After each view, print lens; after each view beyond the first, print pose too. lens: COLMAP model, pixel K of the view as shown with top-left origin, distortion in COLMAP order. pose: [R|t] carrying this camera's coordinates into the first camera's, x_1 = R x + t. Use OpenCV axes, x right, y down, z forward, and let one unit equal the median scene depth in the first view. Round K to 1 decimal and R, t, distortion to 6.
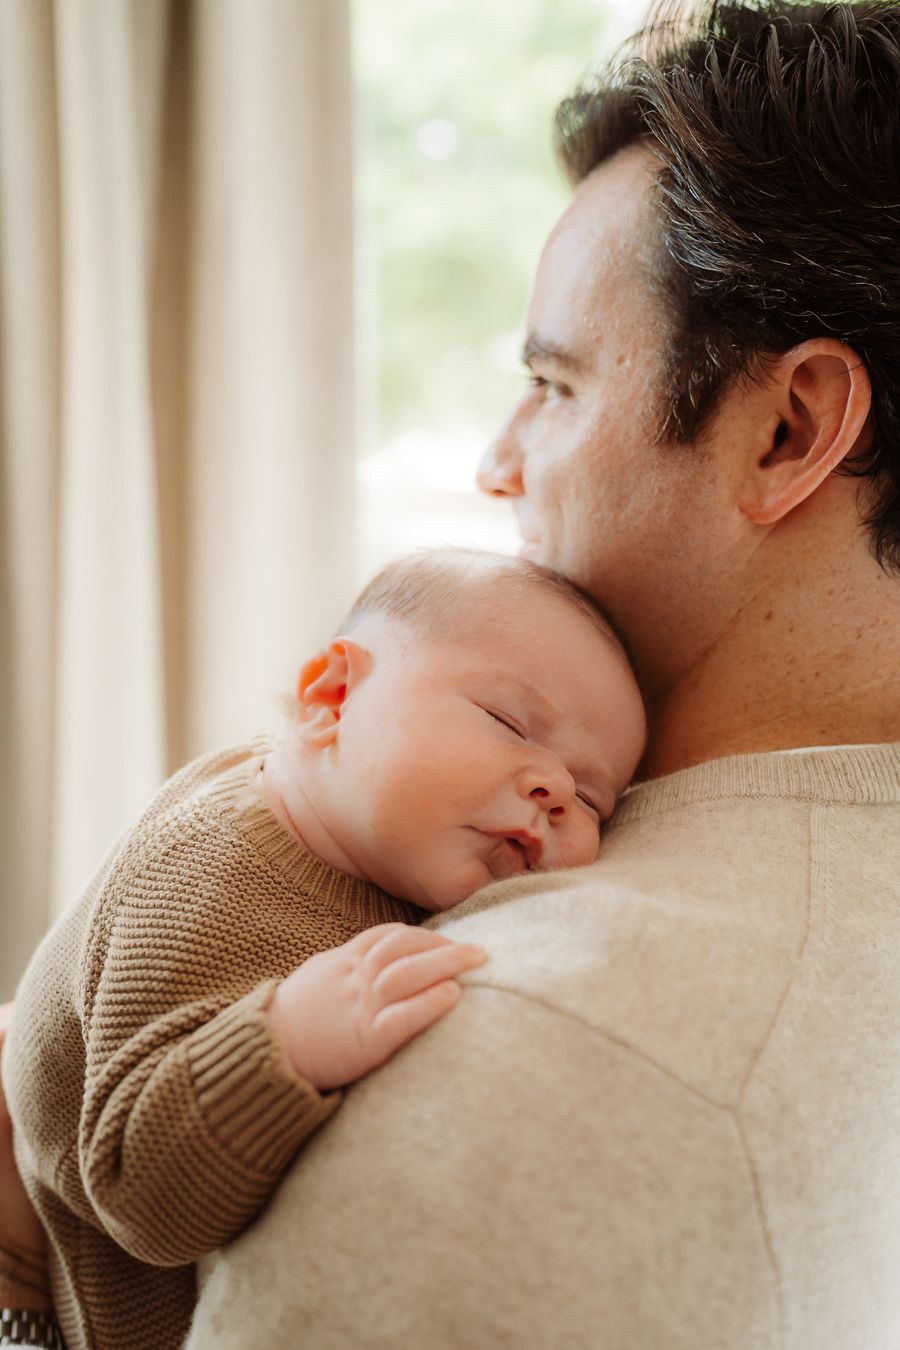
lens RADIAL K [[1799.7, 0, 450.0], [0, 1799.7, 675.0], [0, 0, 1]] dist [-0.307315, 0.759588]
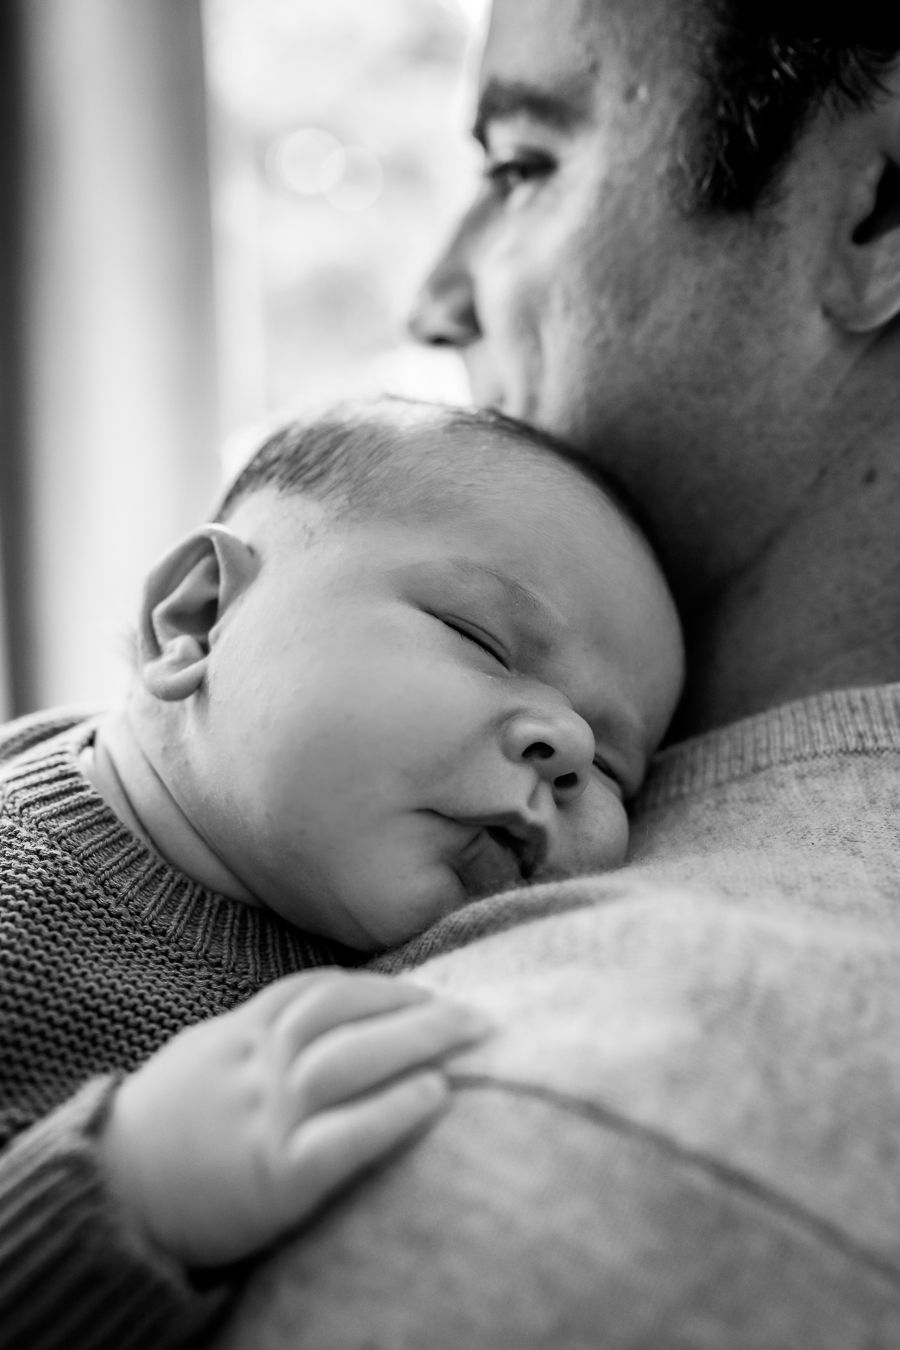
lens RADIAL K [[1799.7, 0, 450.0], [0, 1799.7, 675.0], [0, 0, 1]] dist [-0.307315, 0.759588]
pose [[0.997490, -0.027913, 0.065076, -0.018424], [0.029396, 0.999327, -0.021953, 0.049849], [-0.064419, 0.023811, 0.997639, 0.376463]]
